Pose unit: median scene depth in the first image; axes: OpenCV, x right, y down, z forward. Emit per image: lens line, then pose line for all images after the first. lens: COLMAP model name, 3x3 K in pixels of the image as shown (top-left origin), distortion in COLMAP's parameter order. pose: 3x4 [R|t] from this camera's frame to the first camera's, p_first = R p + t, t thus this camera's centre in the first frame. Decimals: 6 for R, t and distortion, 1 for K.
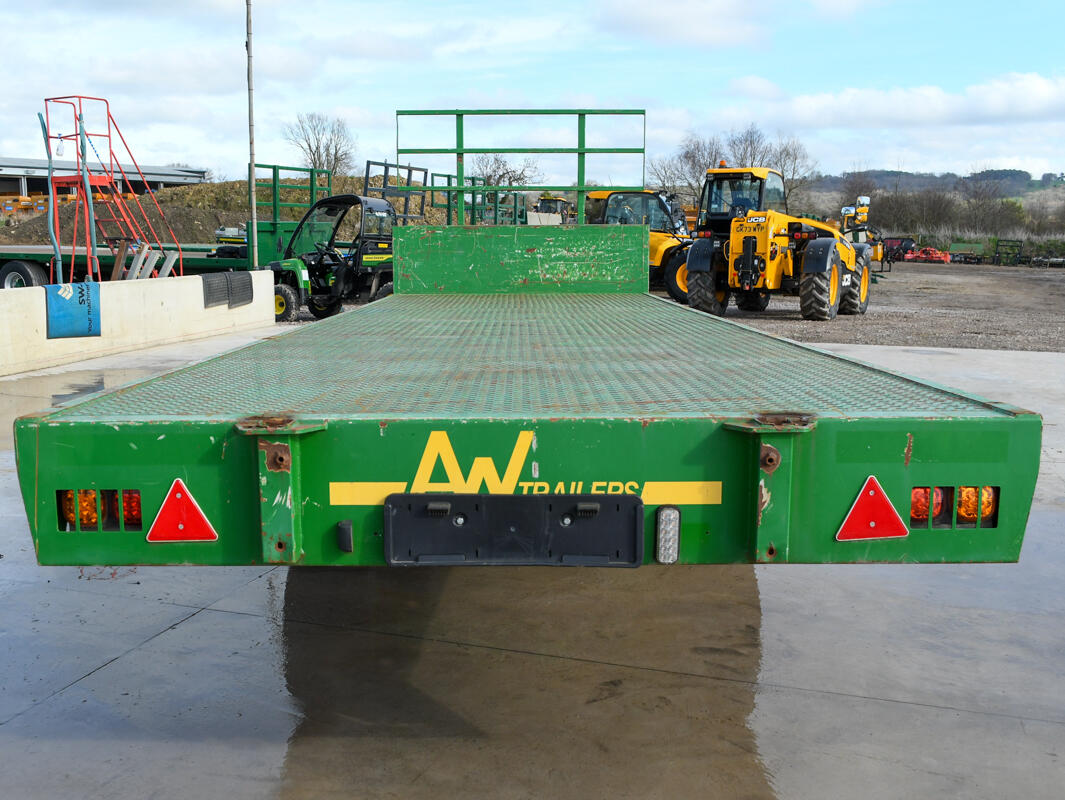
lens RADIAL K [[1152.0, 0, 500.6], [0, 1152.0, 459.5], [0, 0, 1]] dist [-0.062533, 0.000000]
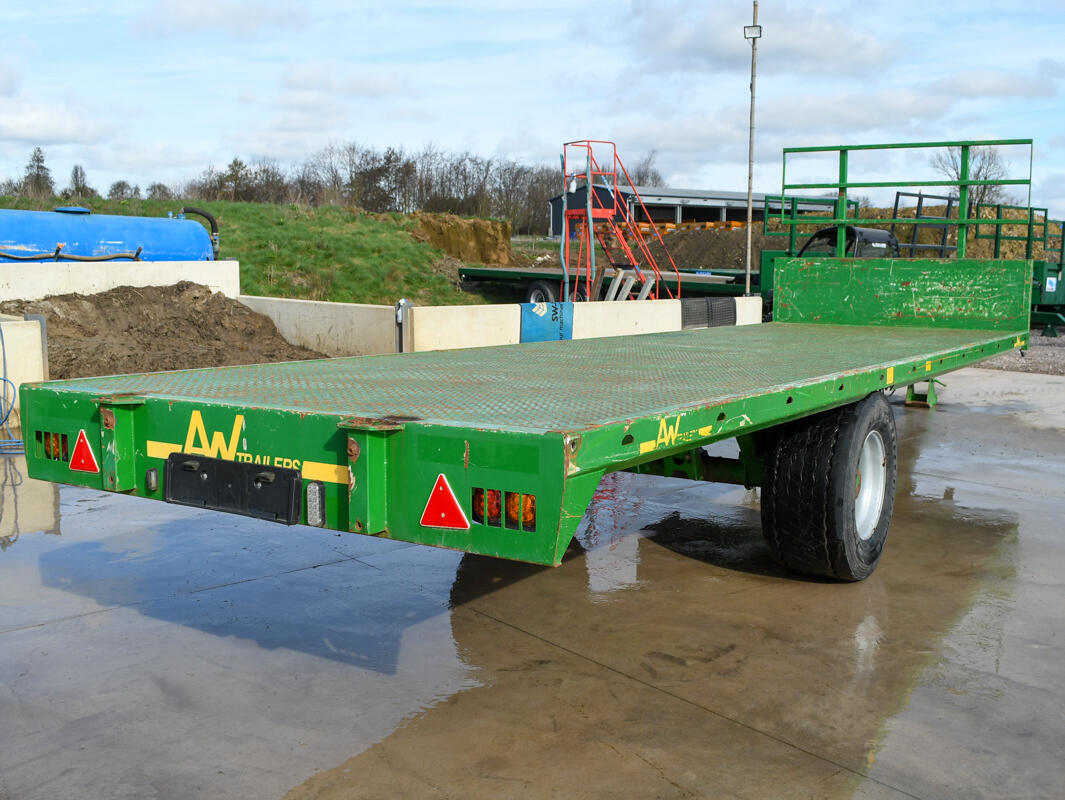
lens RADIAL K [[1152.0, 0, 552.0], [0, 1152.0, 442.2], [0, 0, 1]] dist [-0.062533, 0.000000]
pose [[0.853429, 0.088288, -0.513678, 0.623094], [-0.107180, 0.994214, -0.007190, -0.013595], [0.510071, 0.061192, 0.857953, 0.014170]]
